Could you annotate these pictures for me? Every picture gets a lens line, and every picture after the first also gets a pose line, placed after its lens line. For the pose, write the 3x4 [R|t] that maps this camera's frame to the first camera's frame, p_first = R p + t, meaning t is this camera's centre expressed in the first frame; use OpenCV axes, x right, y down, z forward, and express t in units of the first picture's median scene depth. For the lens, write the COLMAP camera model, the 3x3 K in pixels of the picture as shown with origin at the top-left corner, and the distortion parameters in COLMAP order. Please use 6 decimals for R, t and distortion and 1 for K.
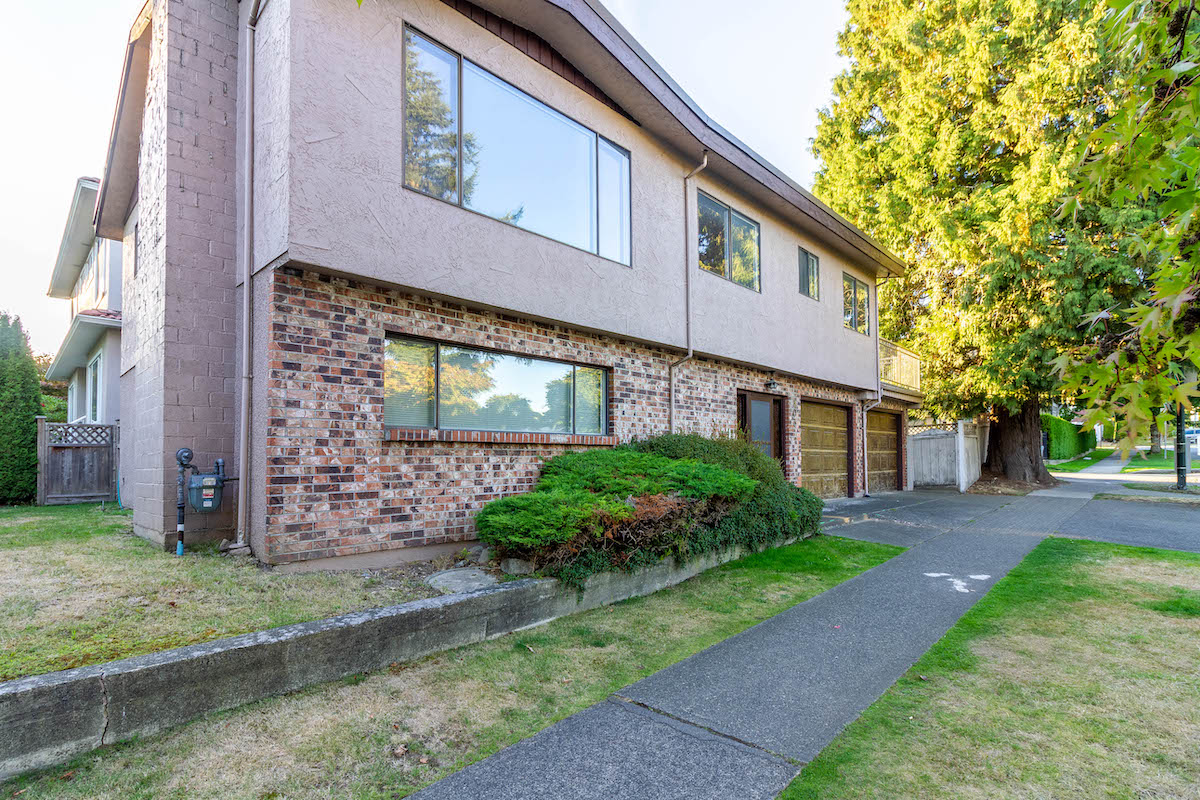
lens RADIAL K [[553.5, 0, 597.7], [0, 553.5, 441.4], [0, 0, 1]] dist [-0.001204, -0.000024]
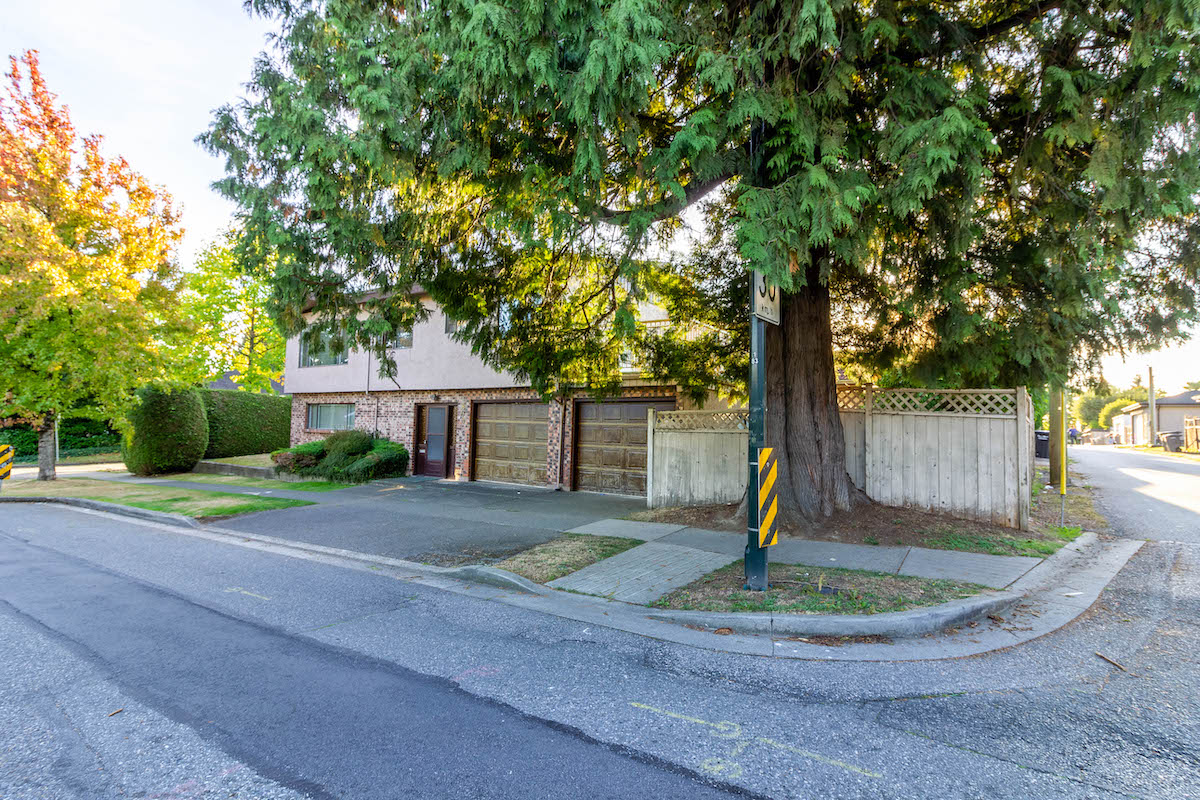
lens RADIAL K [[577.6, 0, 633.6], [0, 577.6, 403.0], [0, 0, 1]] dist [0.000145, -0.000091]
pose [[0.213891, -0.032220, -0.976326, 3.335966], [0.005431, 0.999480, -0.031794, -0.052665], [0.976842, 0.001498, 0.213955, 1.963854]]
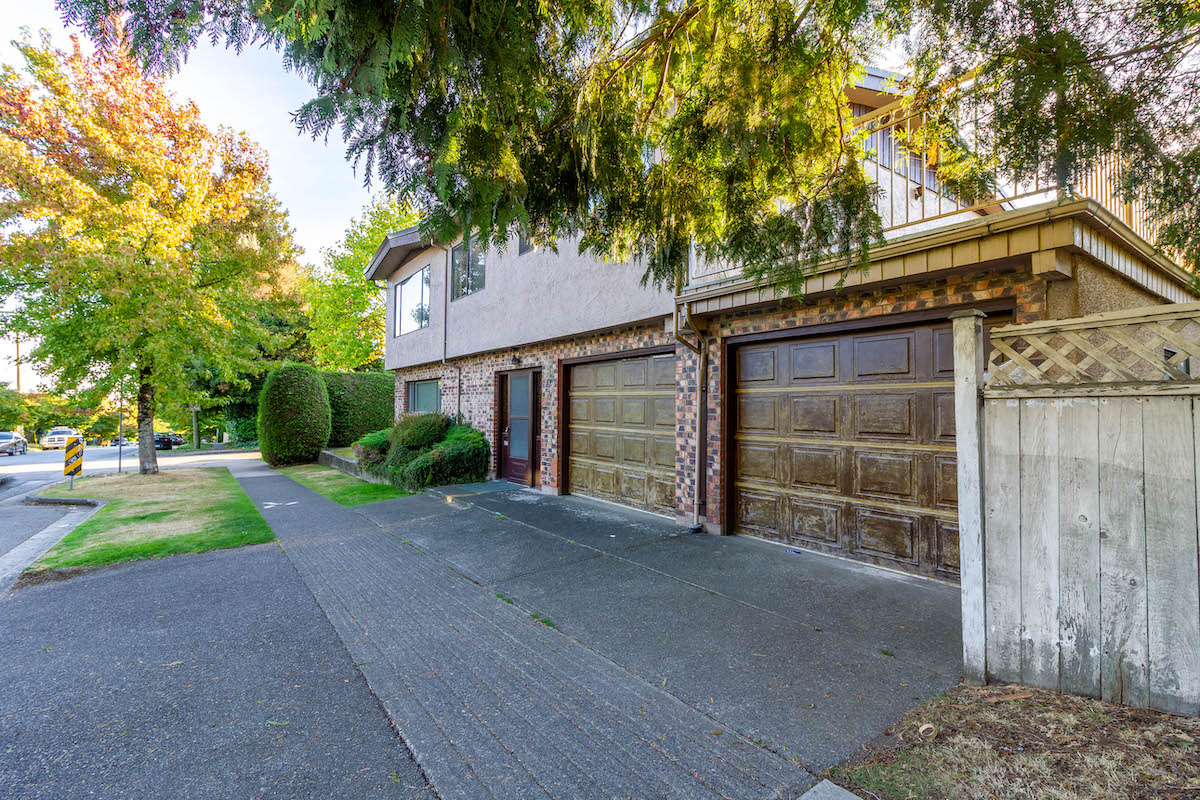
lens RADIAL K [[565.9, 0, 598.4], [0, 565.9, 391.2], [0, 0, 1]] dist [0.001481, 0.000363]
pose [[-0.165967, -0.023772, -0.985845, 2.140912], [0.026868, 0.999229, -0.028618, -0.021623], [0.985765, -0.031237, -0.165200, 2.161478]]
